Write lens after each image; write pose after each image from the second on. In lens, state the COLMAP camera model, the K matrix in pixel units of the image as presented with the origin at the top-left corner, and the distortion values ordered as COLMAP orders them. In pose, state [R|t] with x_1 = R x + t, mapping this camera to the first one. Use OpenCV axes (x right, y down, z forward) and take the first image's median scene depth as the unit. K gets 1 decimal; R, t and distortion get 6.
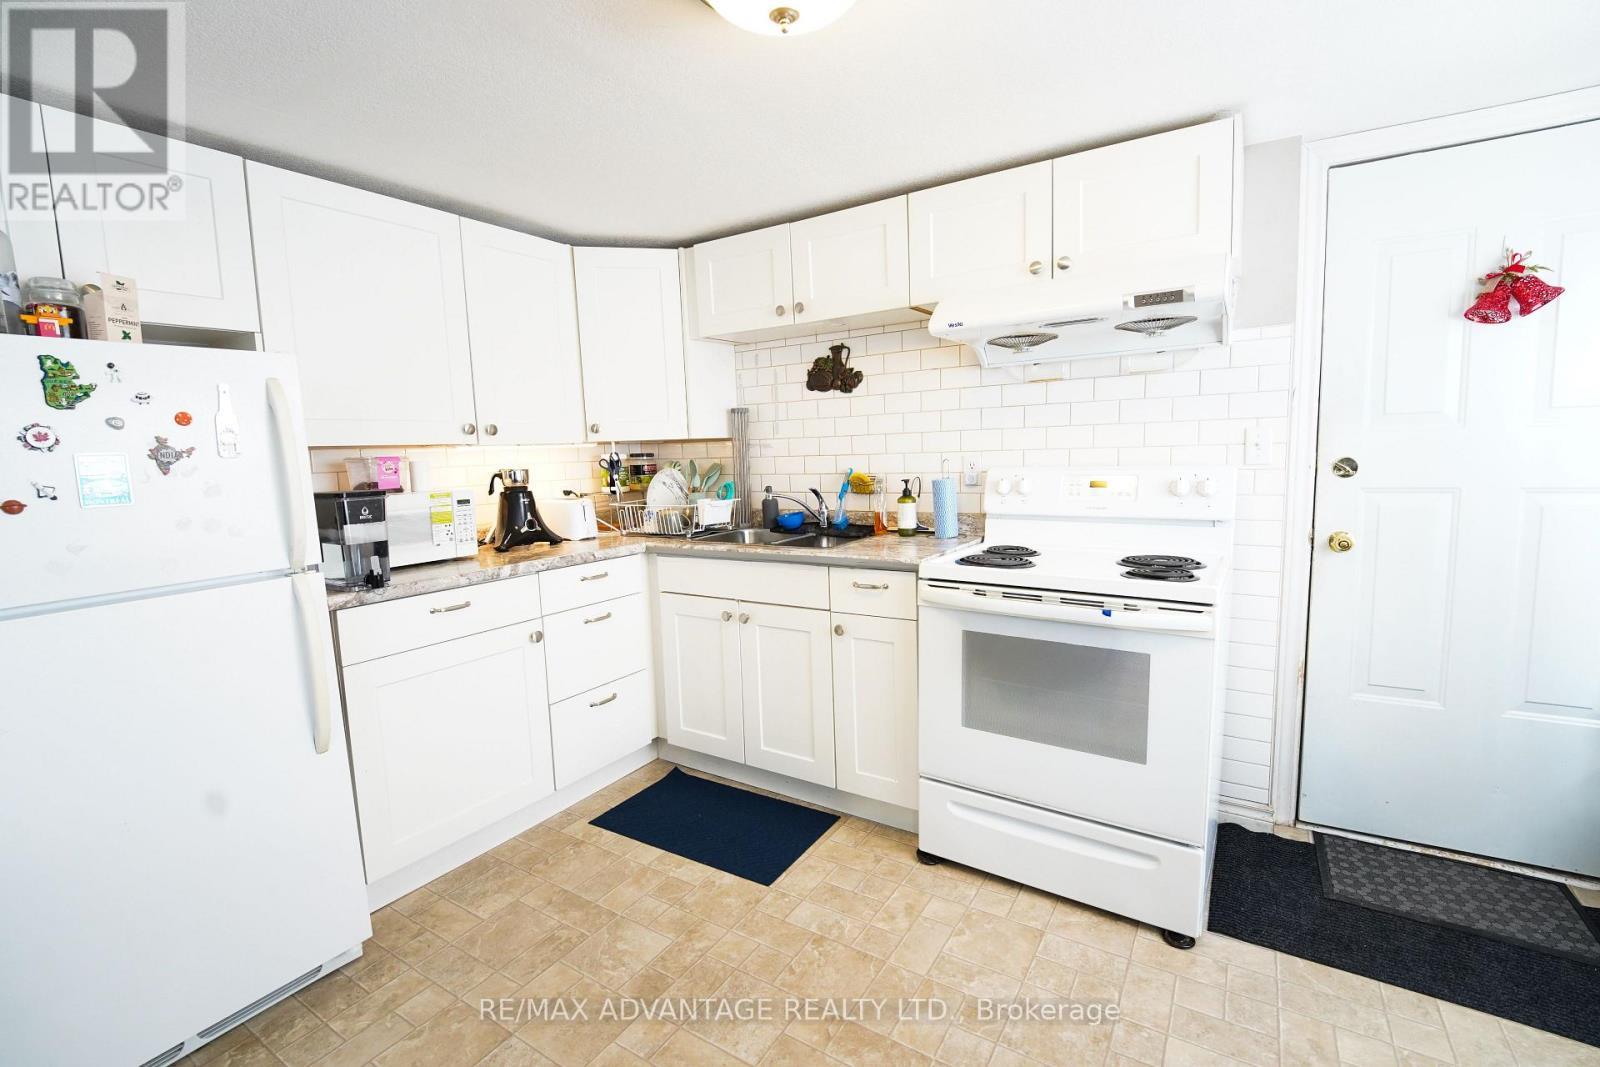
lens RADIAL K [[696.5, 0, 800.7], [0, 696.5, 537.2], [0, 0, 1]] dist [-0.002104, -0.000413]
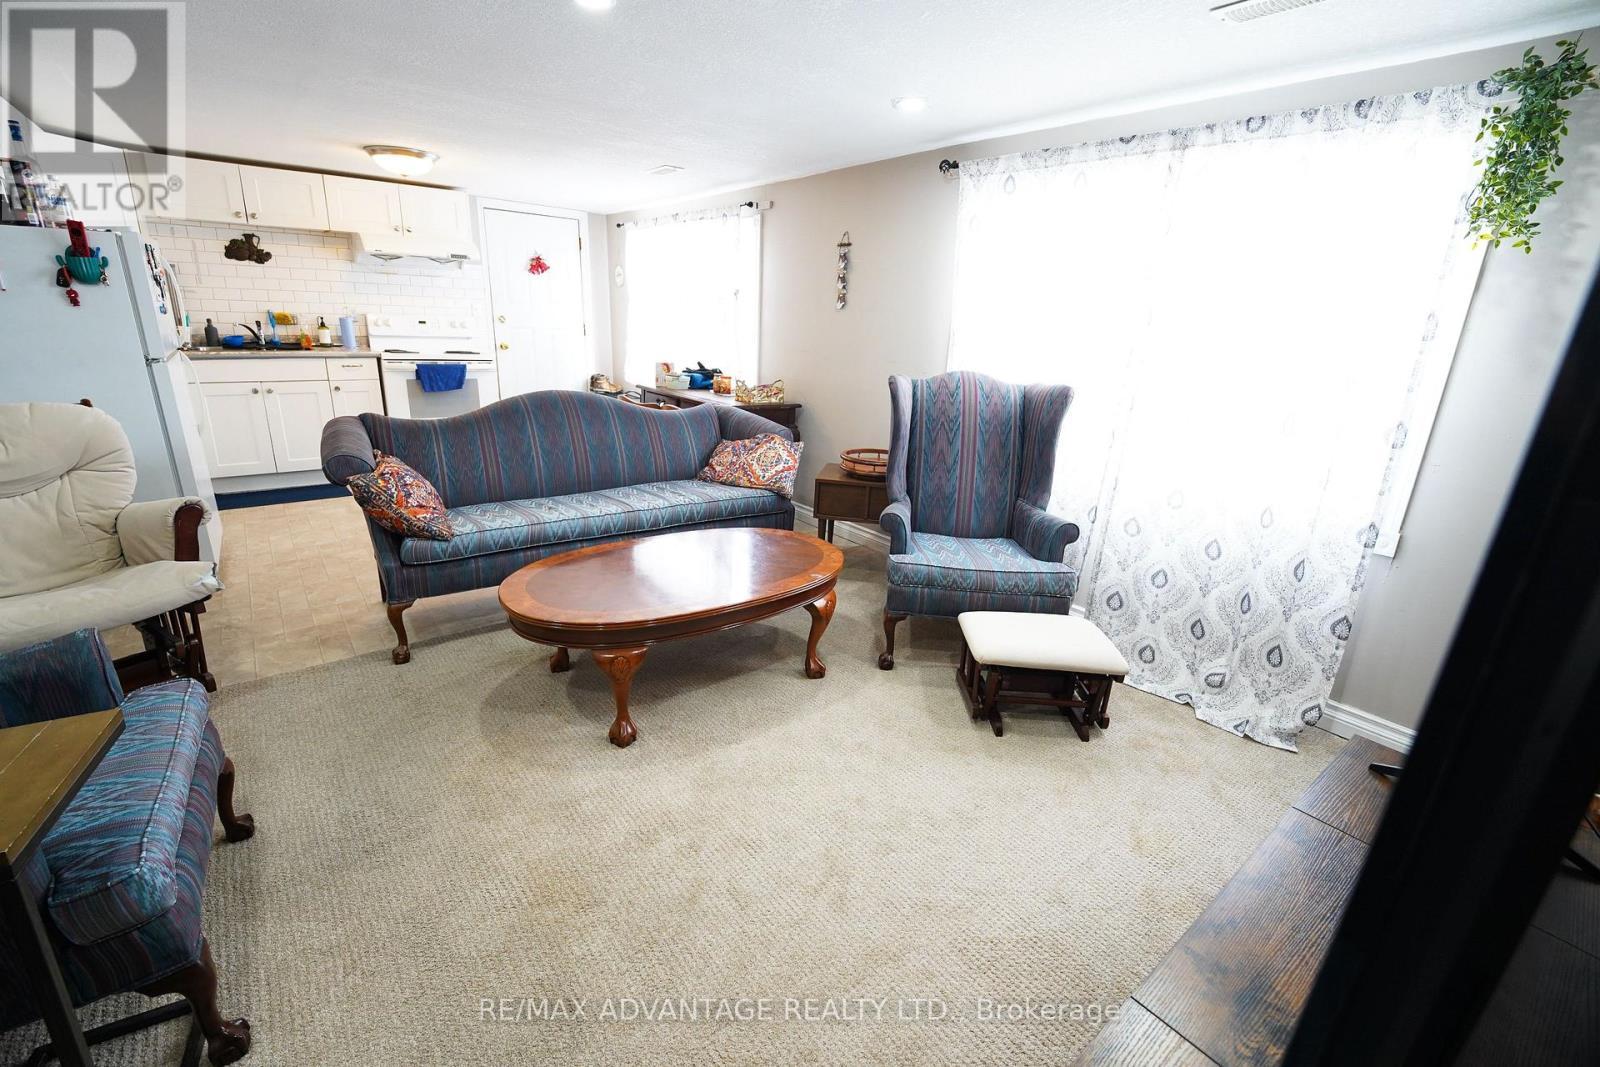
lens RADIAL K [[696.5, 0, 799.6], [0, 696.5, 531.8], [0, 0, 1]] dist [-0.002104, -0.000413]
pose [[0.343580, -0.238958, 0.908213, -1.209590], [0.063158, 0.970776, 0.231526, 0.124116], [-0.936997, -0.022187, 0.348632, -0.876629]]
